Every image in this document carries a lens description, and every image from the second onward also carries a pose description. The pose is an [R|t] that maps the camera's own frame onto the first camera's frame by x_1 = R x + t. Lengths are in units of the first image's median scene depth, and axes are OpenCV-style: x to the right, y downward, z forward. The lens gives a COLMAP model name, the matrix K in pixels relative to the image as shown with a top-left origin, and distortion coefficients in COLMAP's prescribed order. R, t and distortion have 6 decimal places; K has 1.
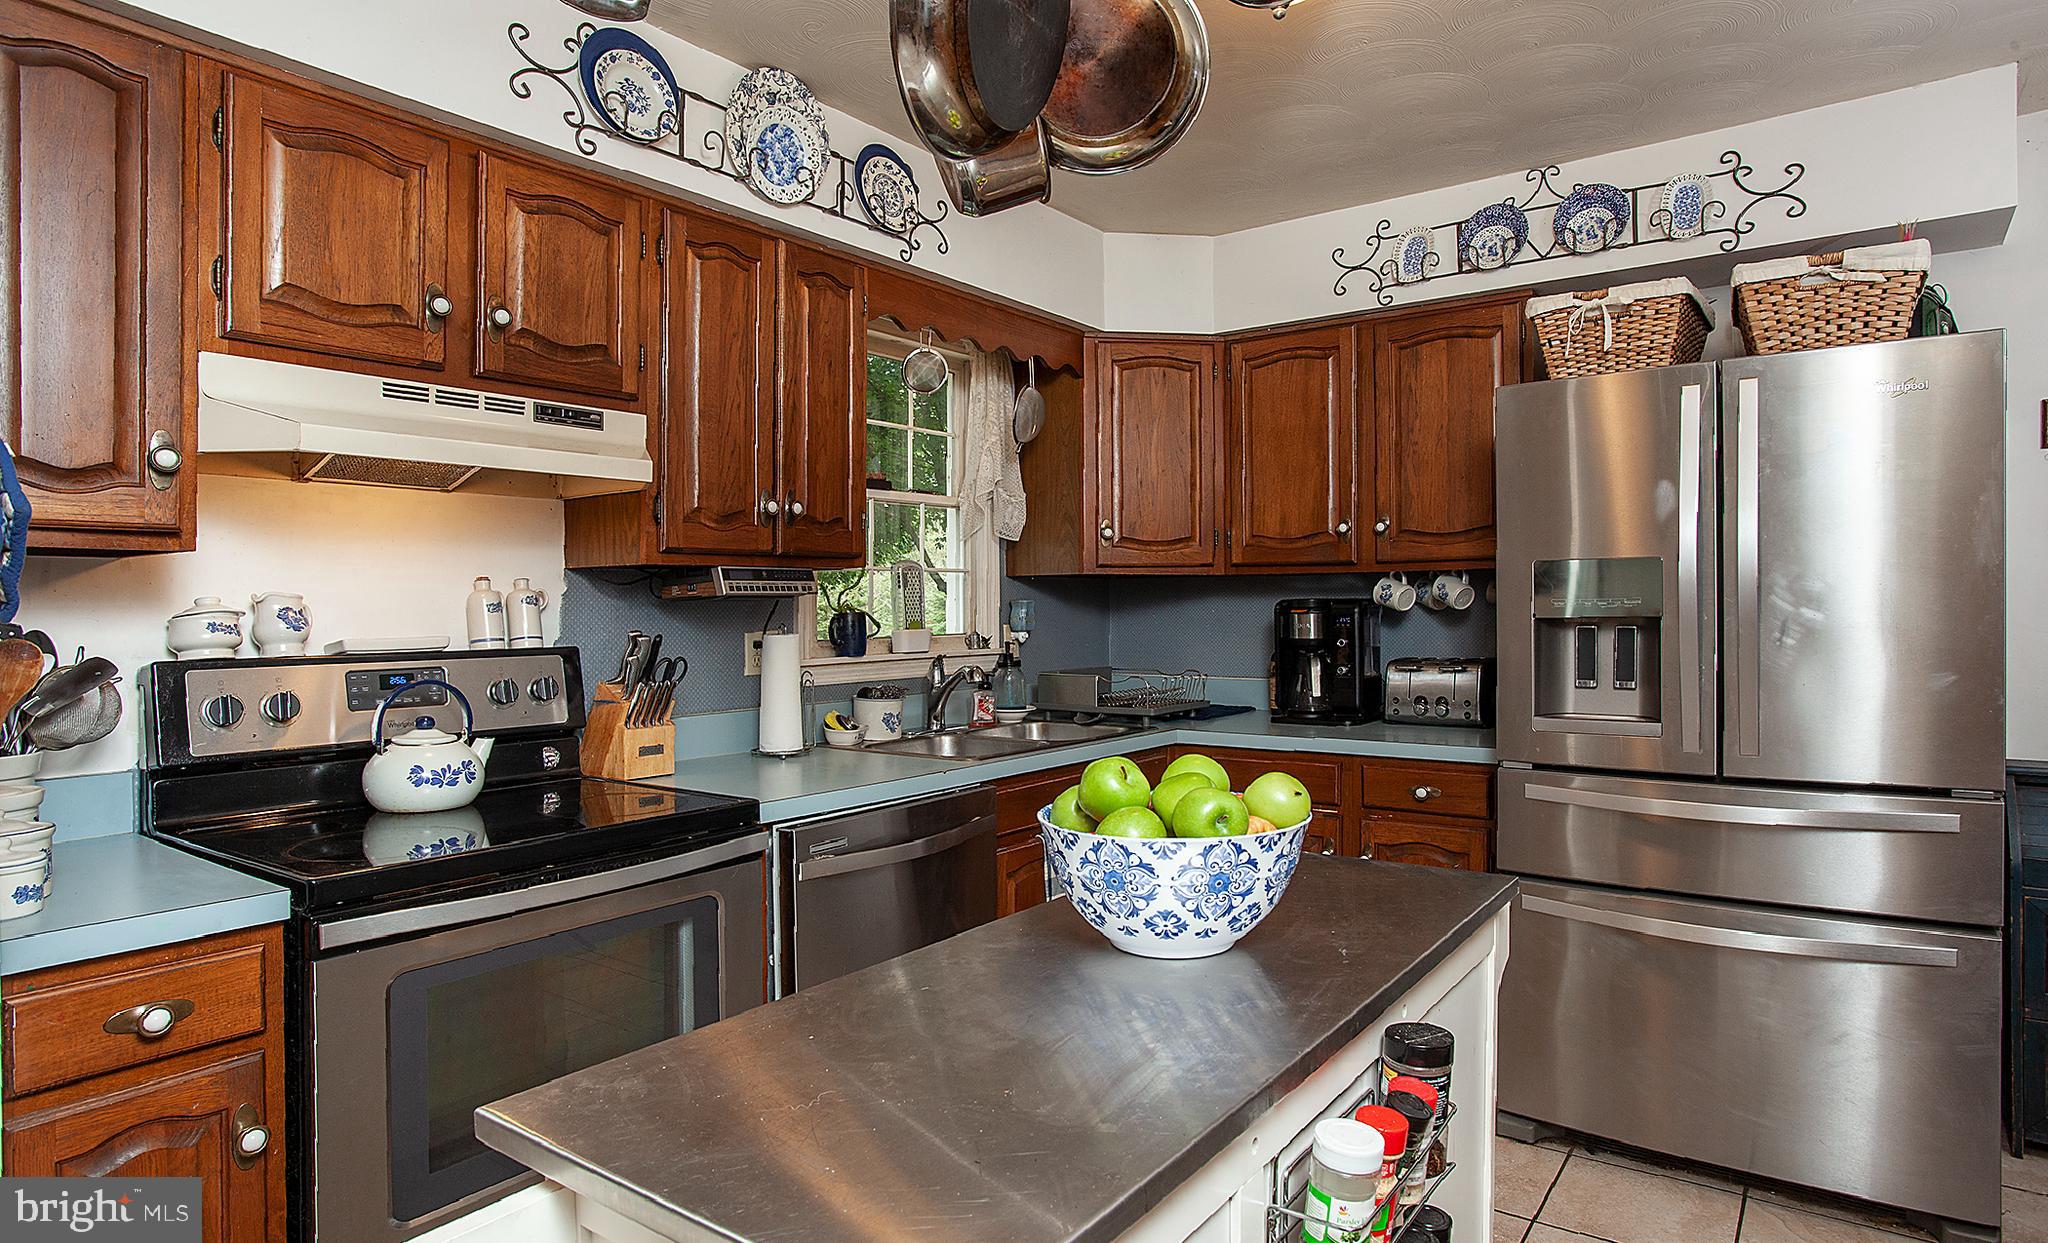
lens RADIAL K [[1100.0, 0, 1027.6], [0, 1100.0, 594.6], [0, 0, 1]] dist [0.000700, 0.001117]
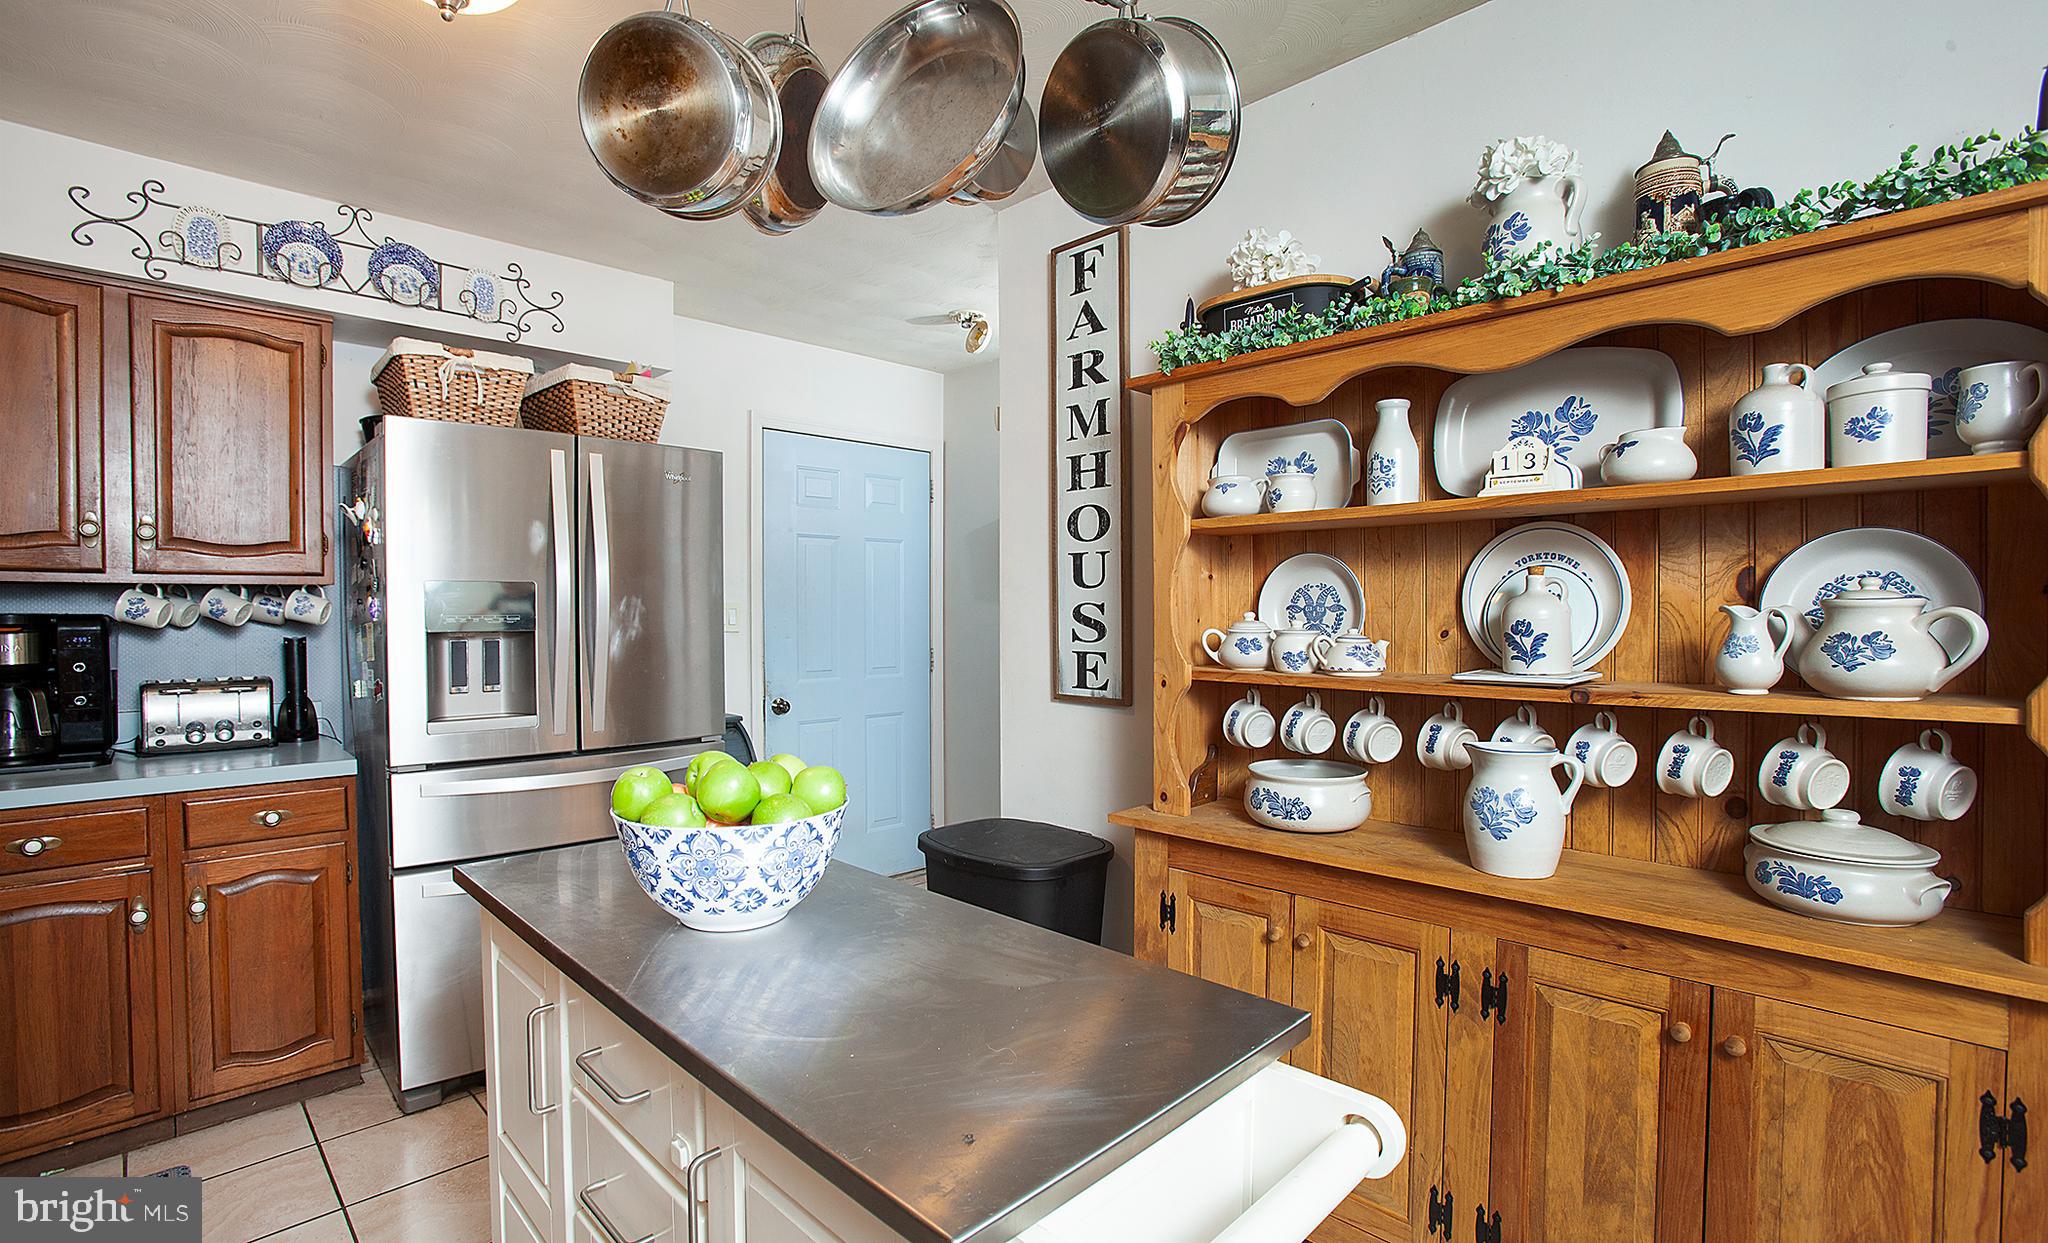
lens RADIAL K [[963.4, 0, 1041.9], [0, 963.4, 616.0], [0, 0, 1]] dist [-0.067243, 0.030861]
pose [[0.187446, 0.004686, 0.982264, -0.295268], [-0.008208, 0.999961, -0.003204, 0.002073], [-0.982241, -0.007462, 0.187477, 0.185560]]
